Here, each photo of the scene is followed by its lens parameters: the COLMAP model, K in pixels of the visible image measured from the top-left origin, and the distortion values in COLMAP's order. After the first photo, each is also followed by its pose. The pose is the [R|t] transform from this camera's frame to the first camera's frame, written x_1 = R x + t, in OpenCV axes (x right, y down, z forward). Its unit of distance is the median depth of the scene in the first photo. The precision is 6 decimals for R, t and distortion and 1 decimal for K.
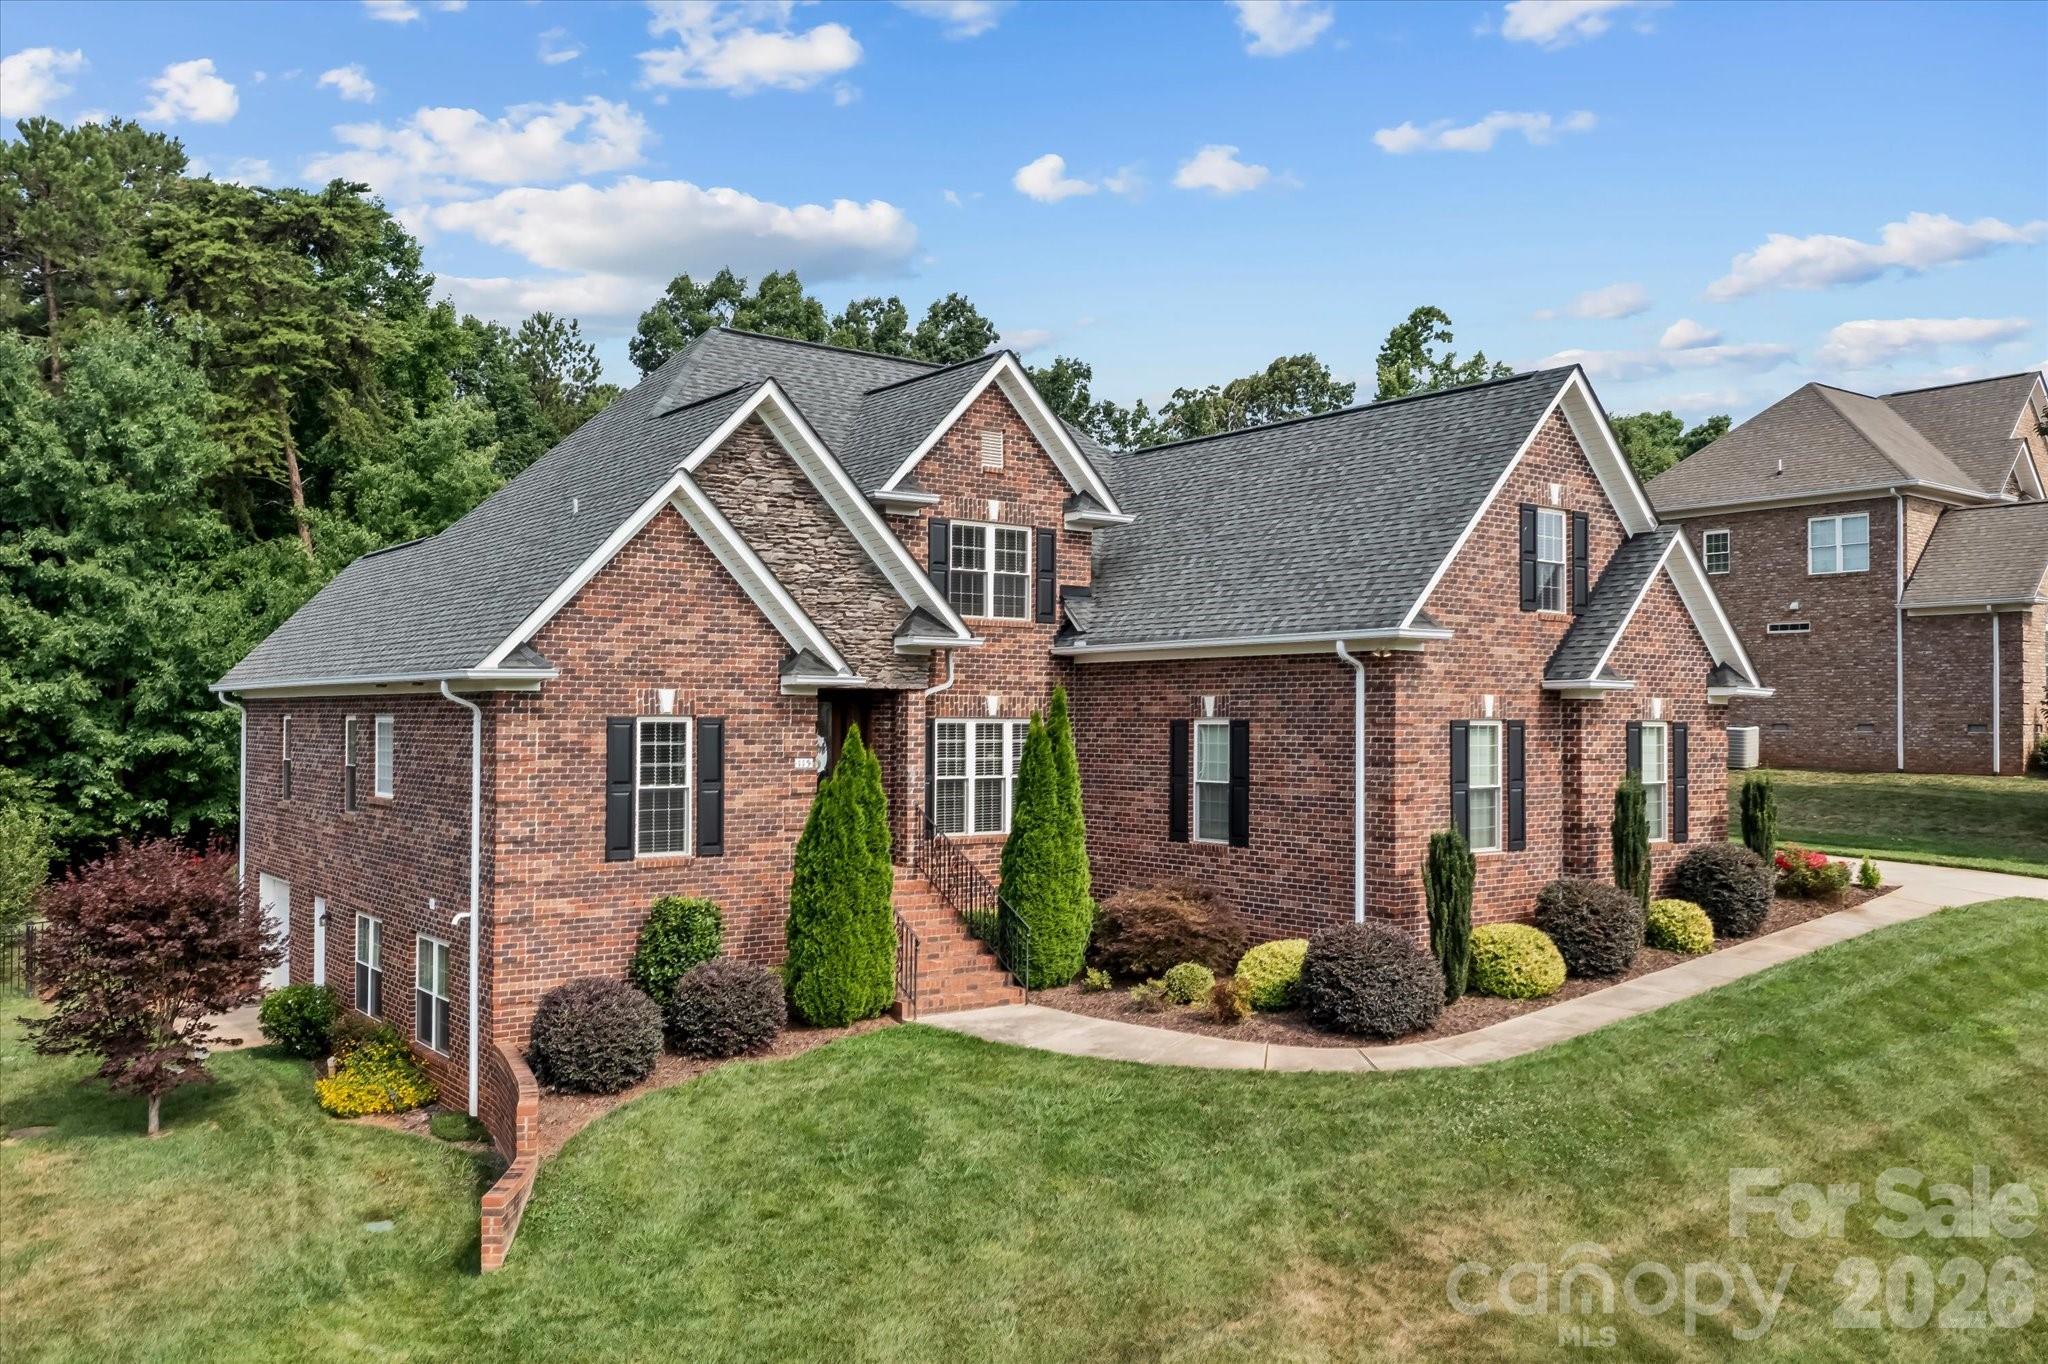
lens RADIAL K [[1583.3, 0, 1017.3], [0, 1583.3, 691.6], [0, 0, 1]] dist [-0.016621, -0.000186]
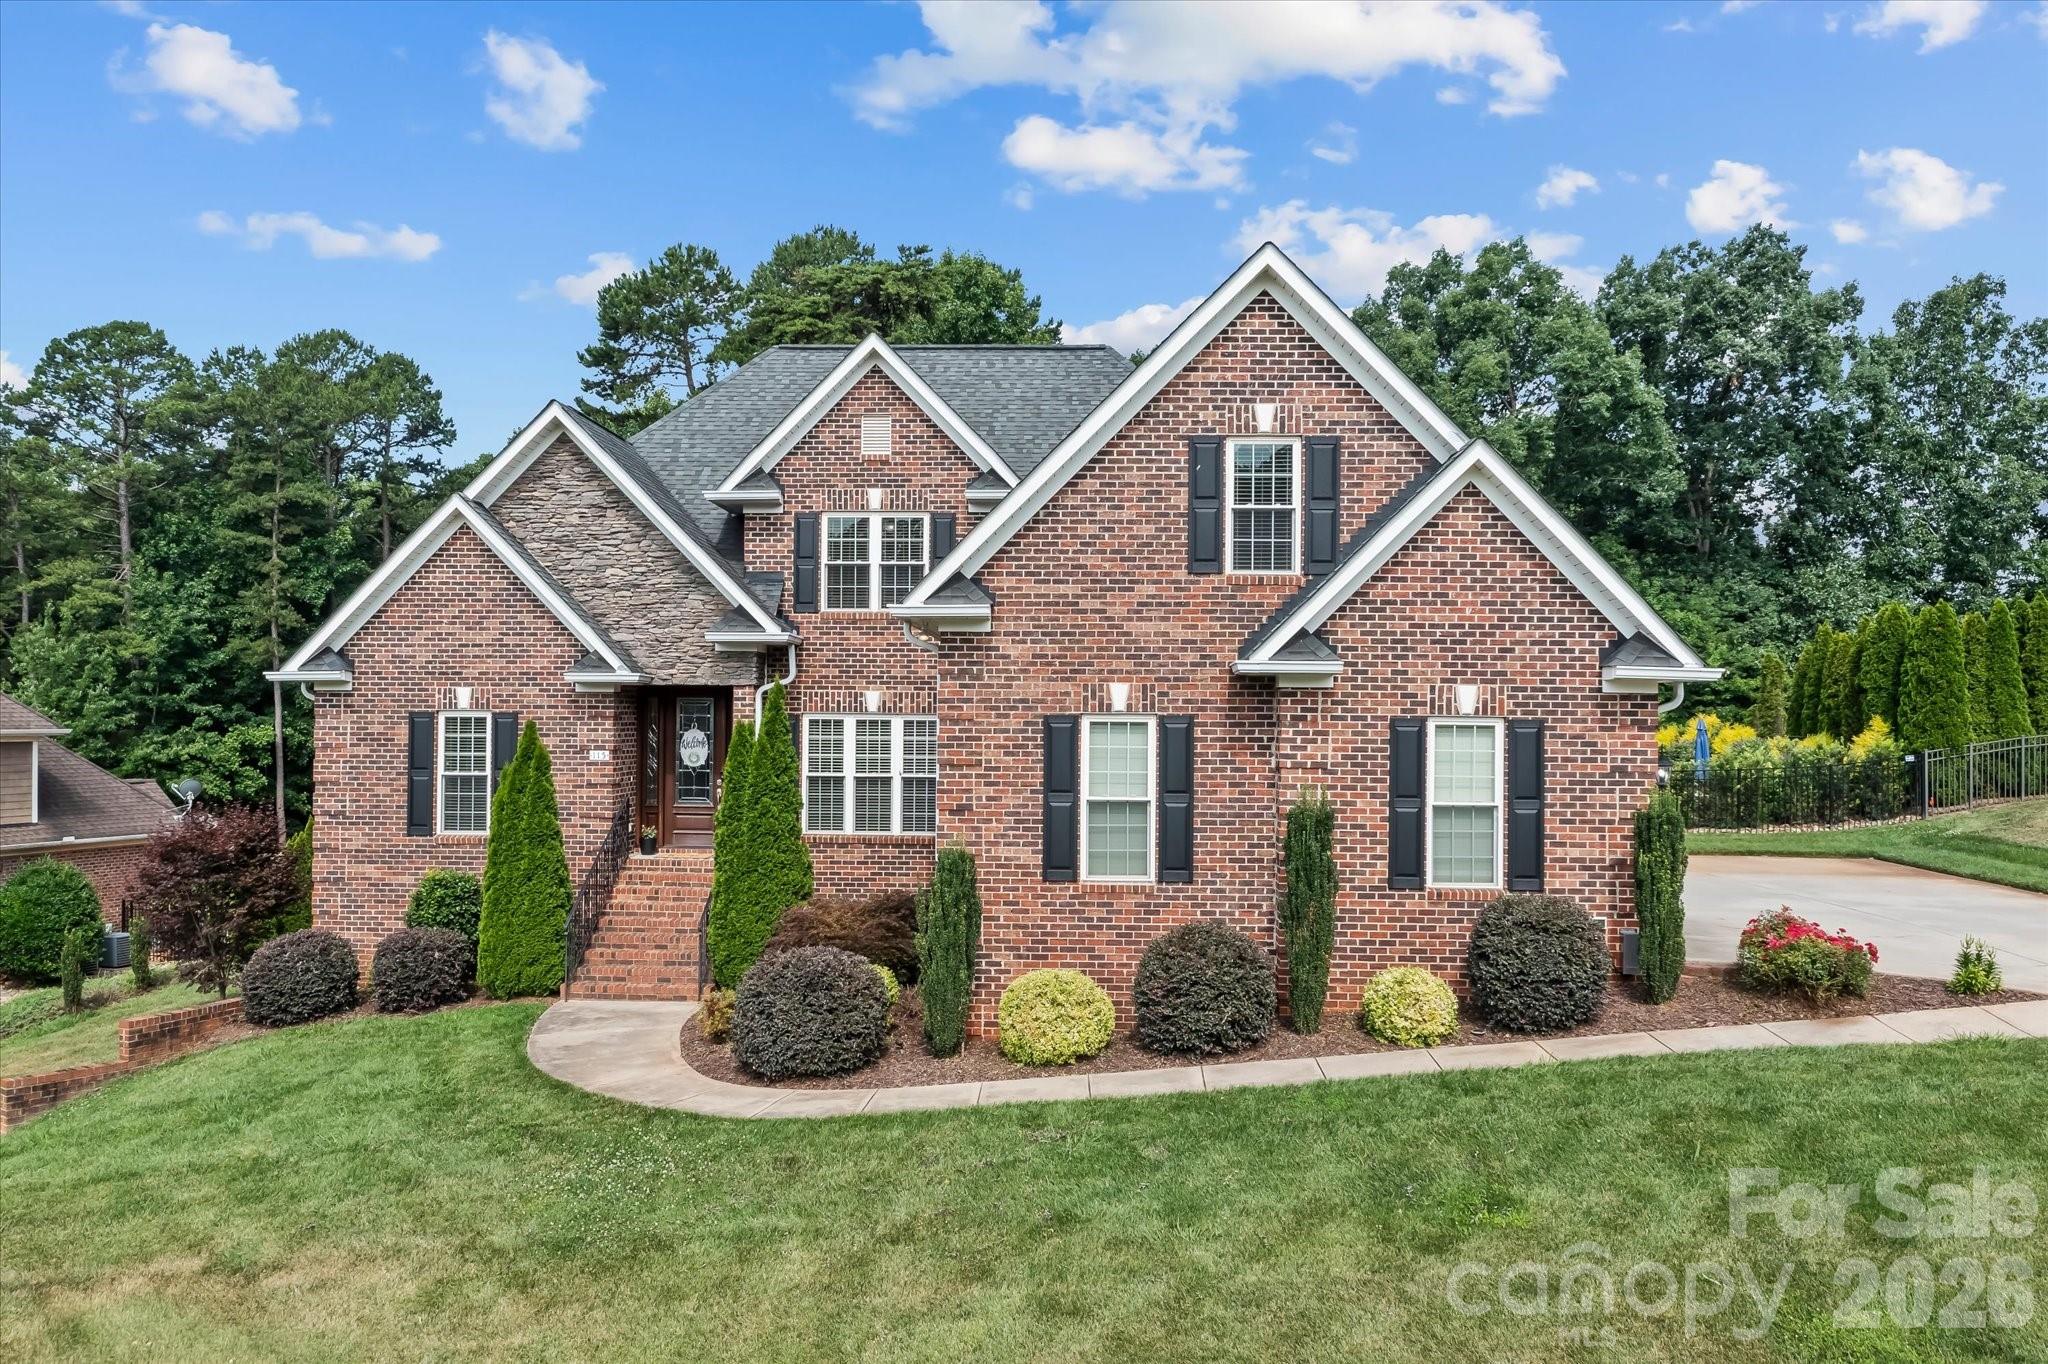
lens RADIAL K [[1583.3, 0, 1017.3], [0, 1583.3, 691.6], [0, 0, 1]] dist [-0.016621, -0.000186]
pose [[0.775642, -0.009544, -0.631101, 0.746398], [0.008166, 0.999954, -0.005085, 0.009798], [0.631120, -0.001210, 0.775684, 0.344949]]
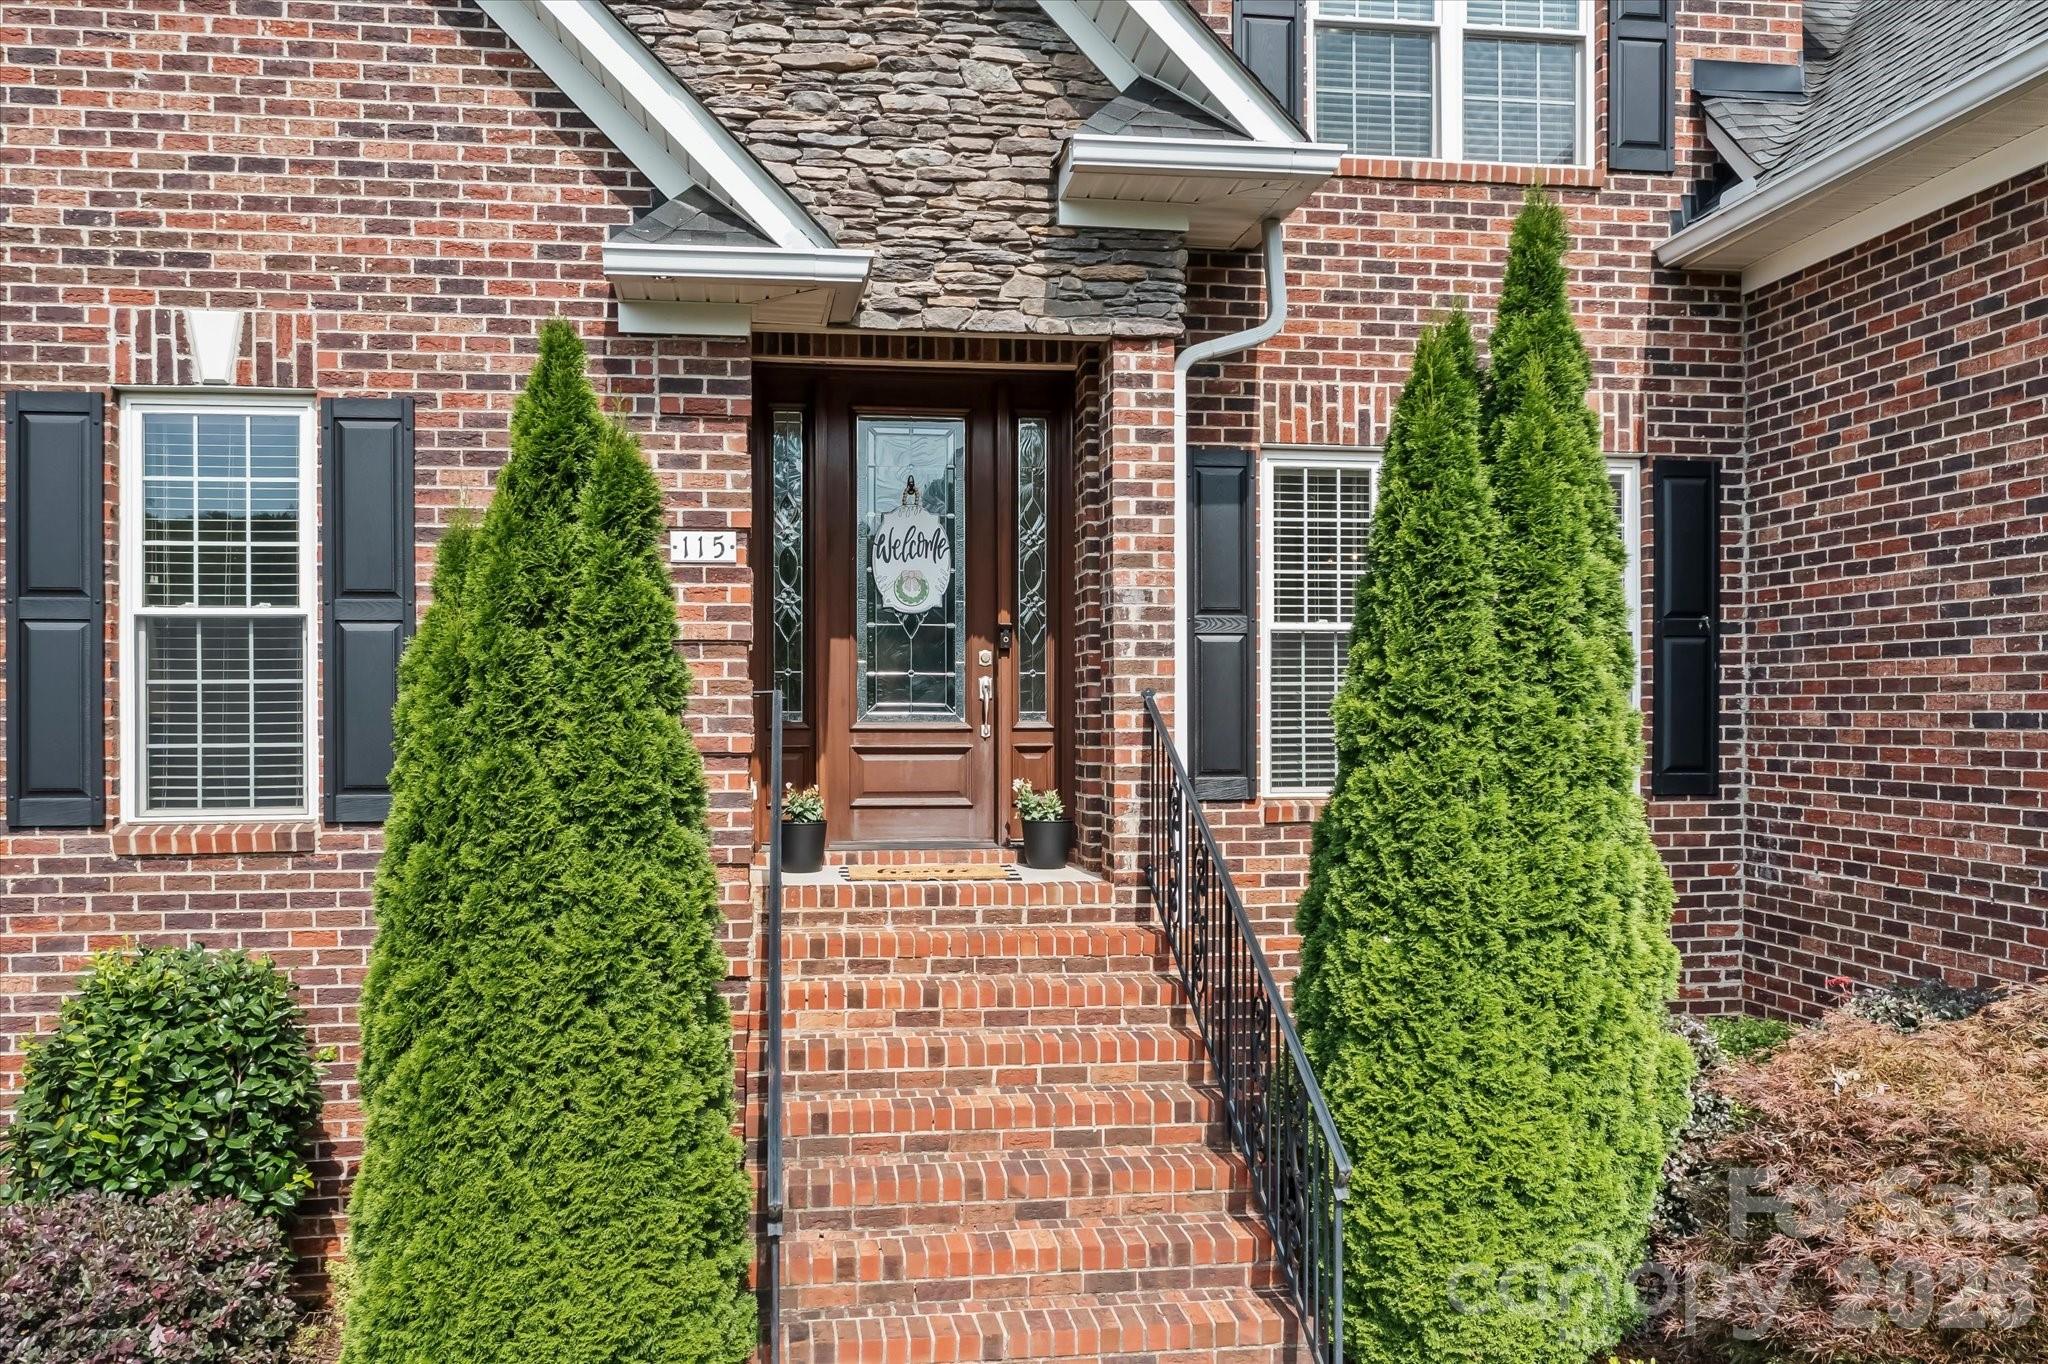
lens RADIAL K [[1644.1, 0, 1018.5], [0, 1644.1, 715.7], [0, 0, 1]] dist [-0.009403, 0.002725]
pose [[0.876469, -0.006207, -0.481418, 0.079836], [0.016941, 0.999695, 0.017954, 0.073411], [0.481160, -0.023892, 0.876307, 0.727024]]
